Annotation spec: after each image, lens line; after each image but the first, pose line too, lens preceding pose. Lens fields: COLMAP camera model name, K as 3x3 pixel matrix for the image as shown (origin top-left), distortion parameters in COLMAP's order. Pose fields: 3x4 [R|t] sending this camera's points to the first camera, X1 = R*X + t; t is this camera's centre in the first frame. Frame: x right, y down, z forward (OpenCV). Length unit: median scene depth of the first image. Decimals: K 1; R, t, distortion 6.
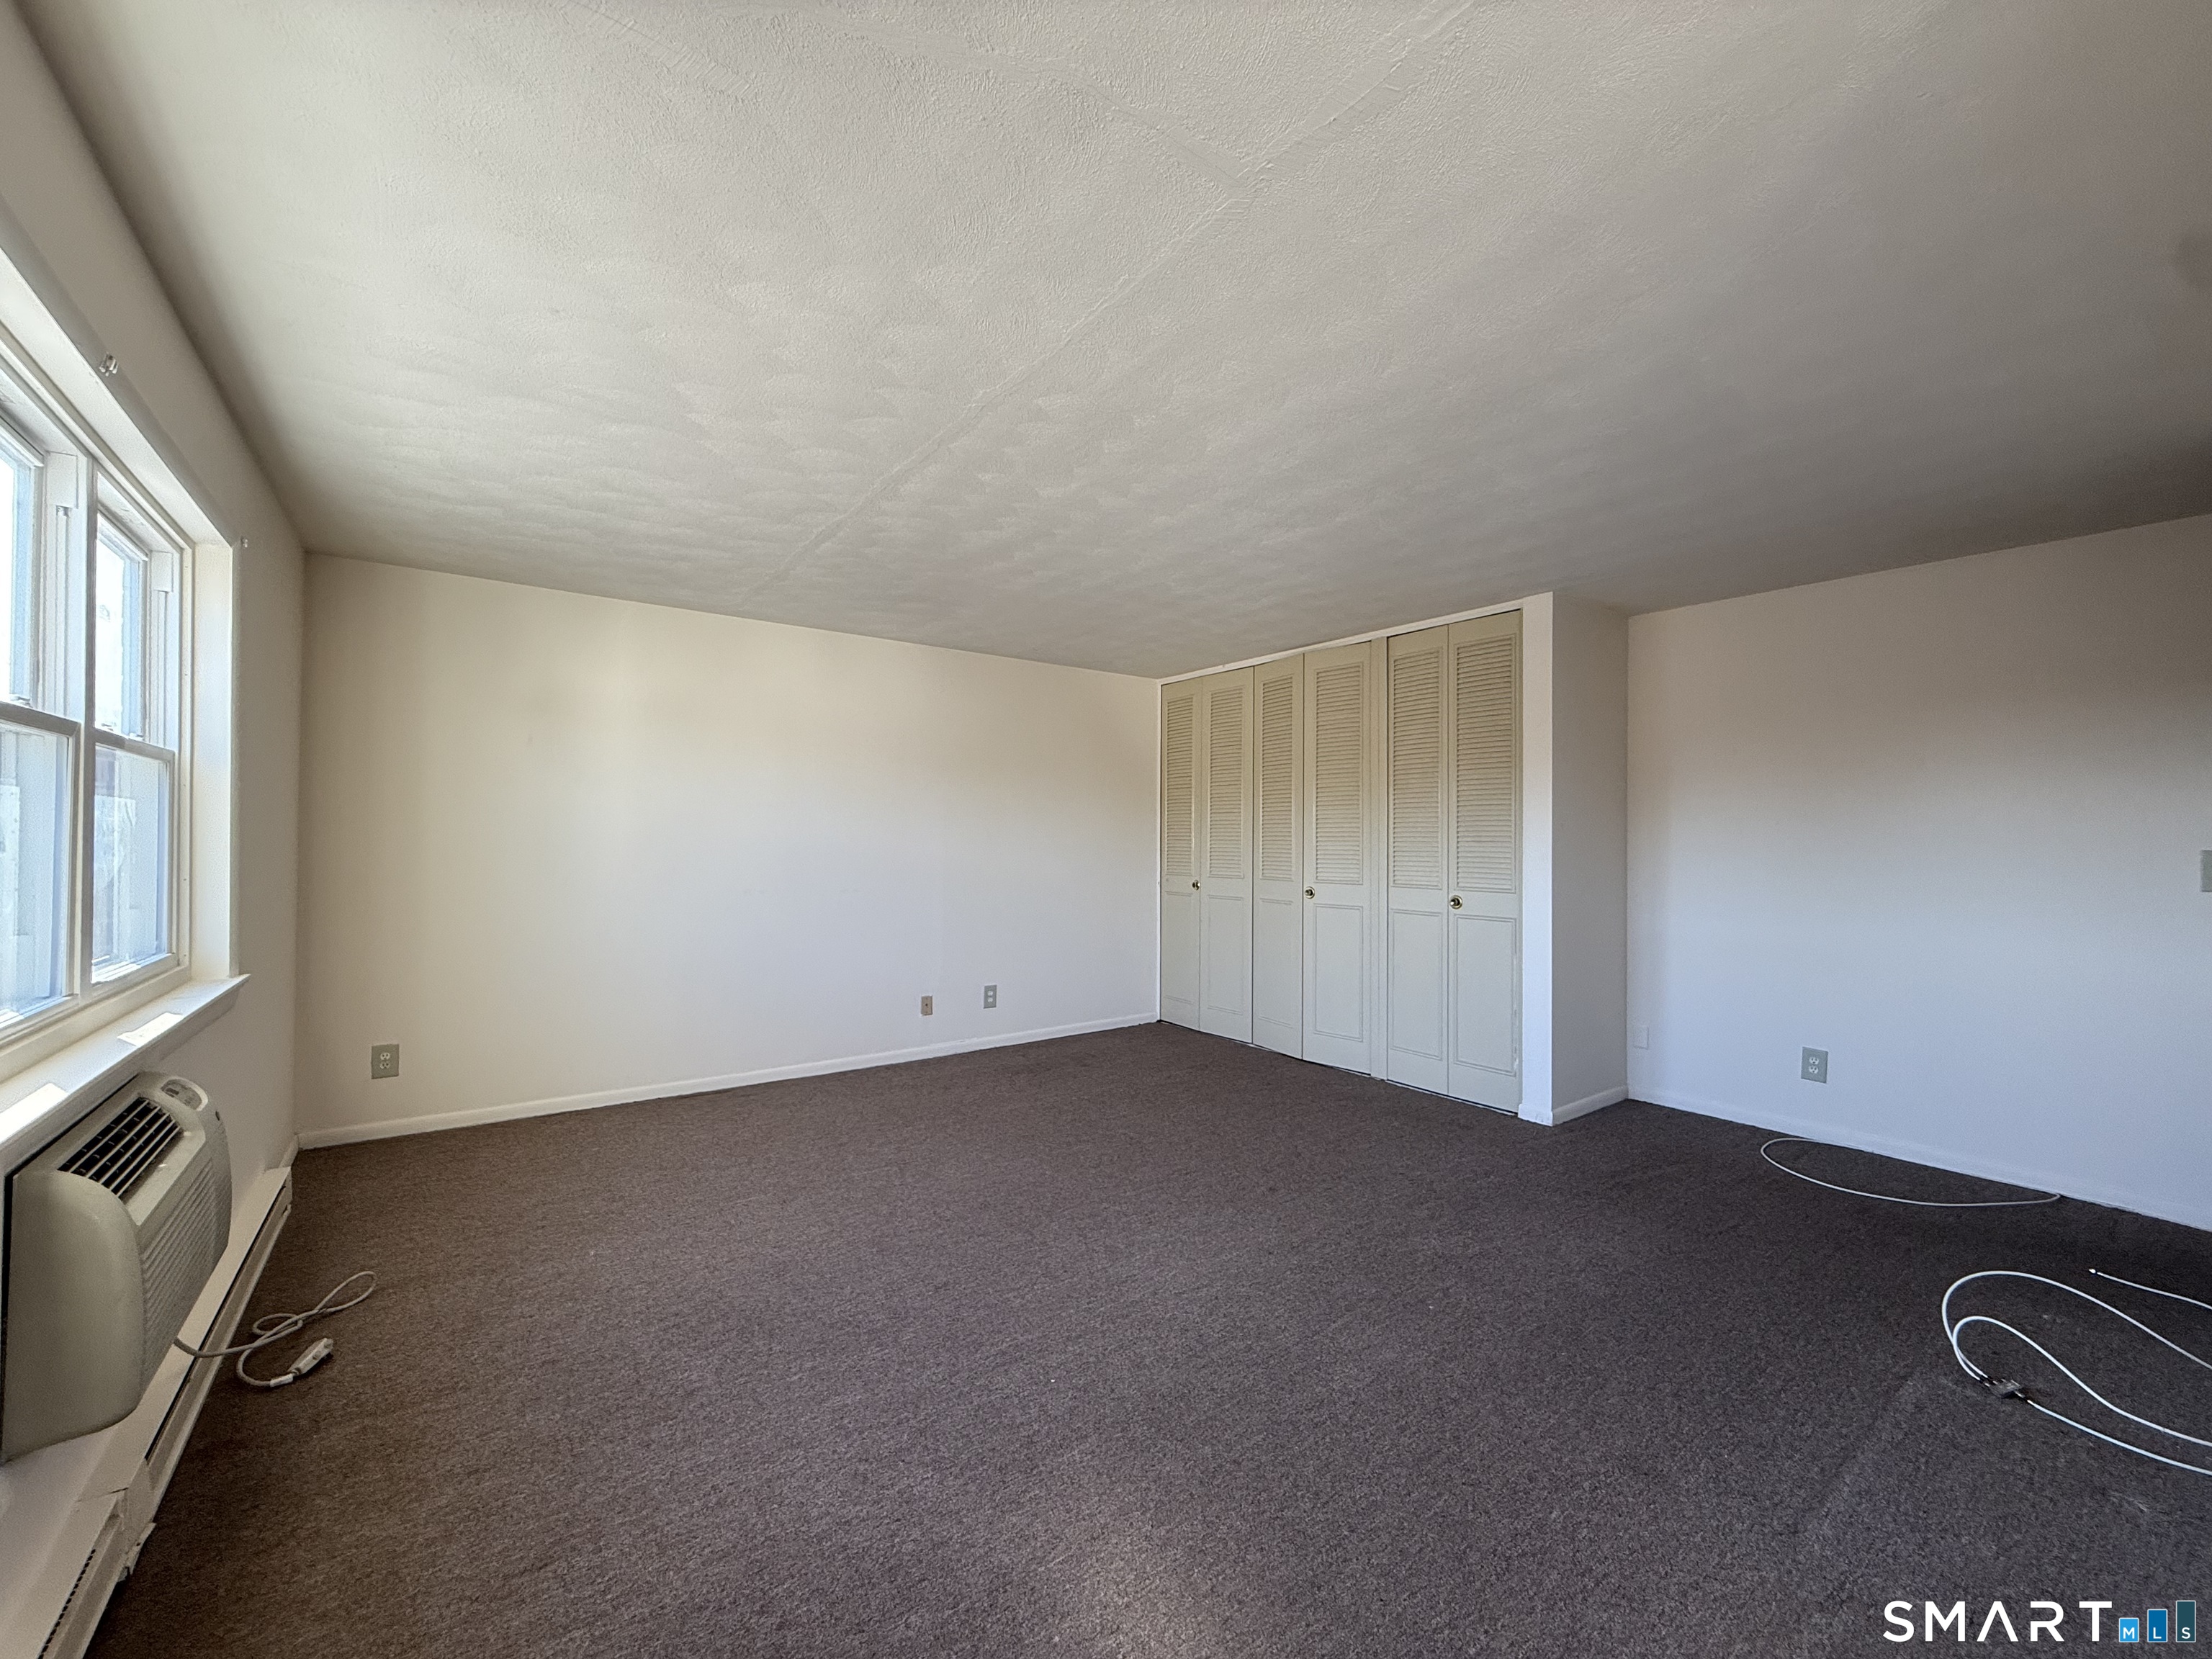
lens RADIAL K [[883.1, 0, 1106.5], [0, 883.1, 826.6], [0, 0, 1]] dist [0.000234, 0.000204]
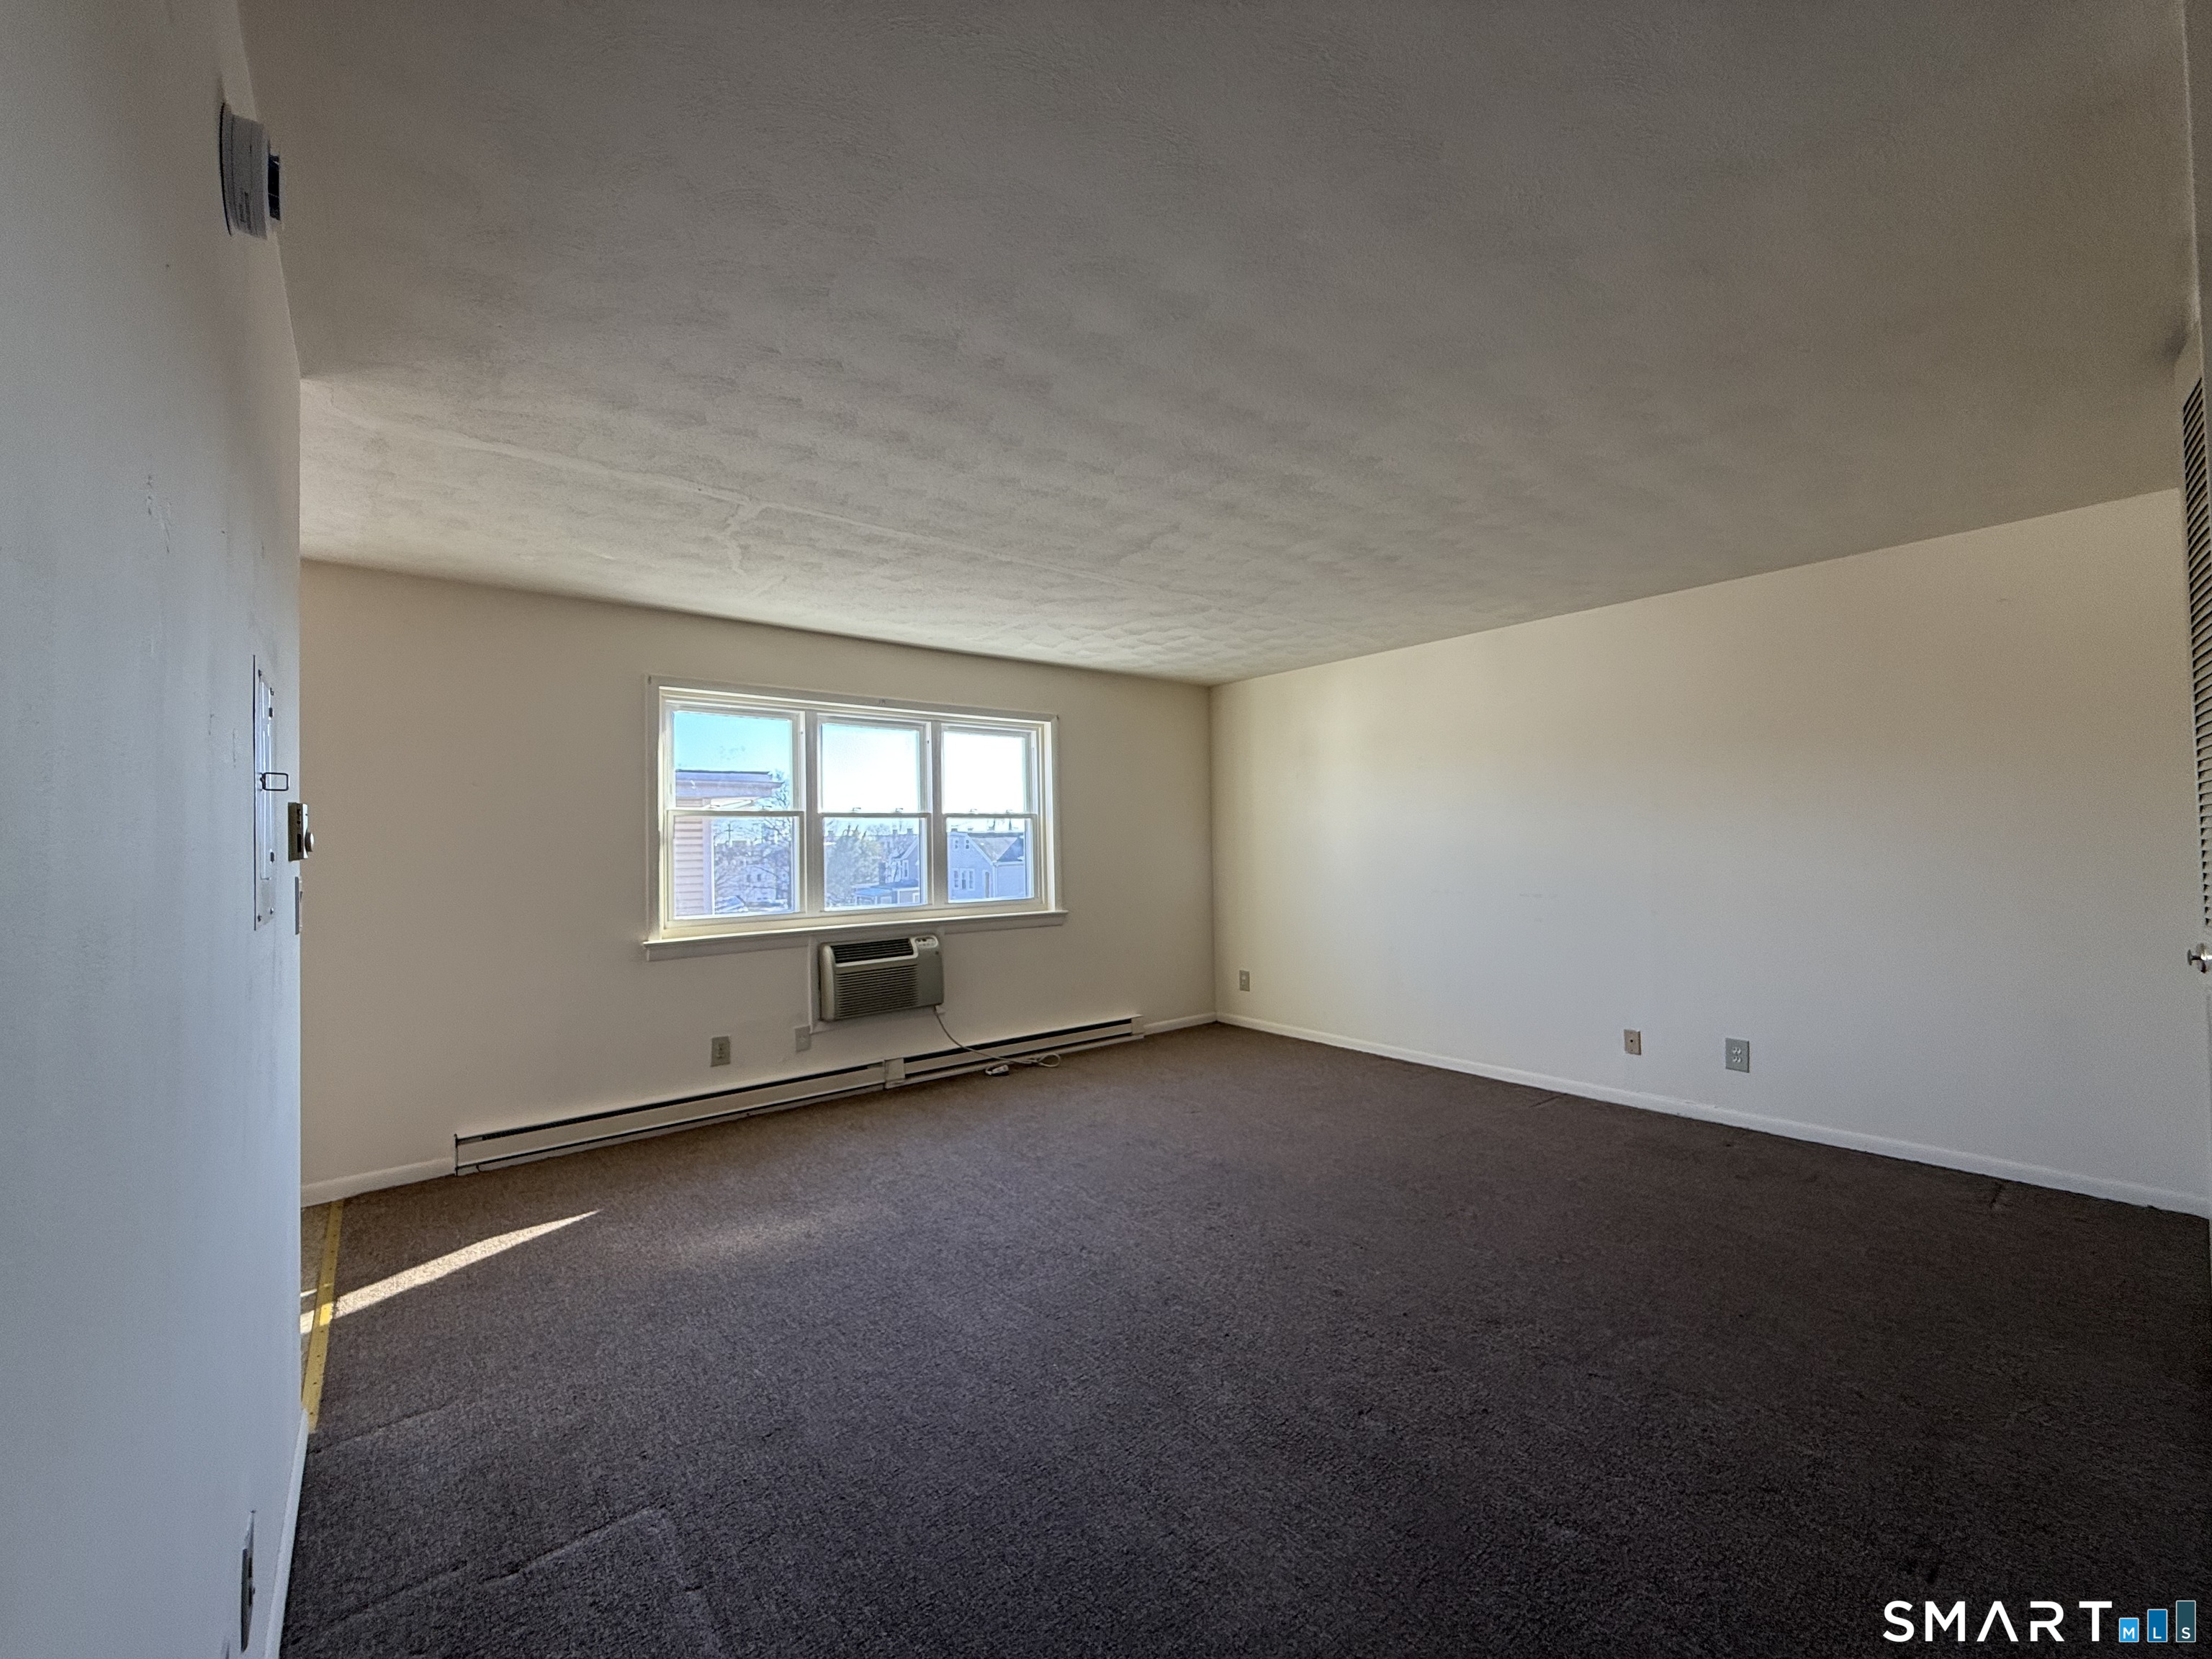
lens RADIAL K [[883.1, 0, 1106.5], [0, 883.1, 826.6], [0, 0, 1]] dist [0.000234, 0.000204]
pose [[0.042455, -0.029015, -0.998677, 0.959586], [0.033031, 0.999073, -0.027623, 0.014165], [0.998552, -0.031814, 0.043374, 0.767514]]
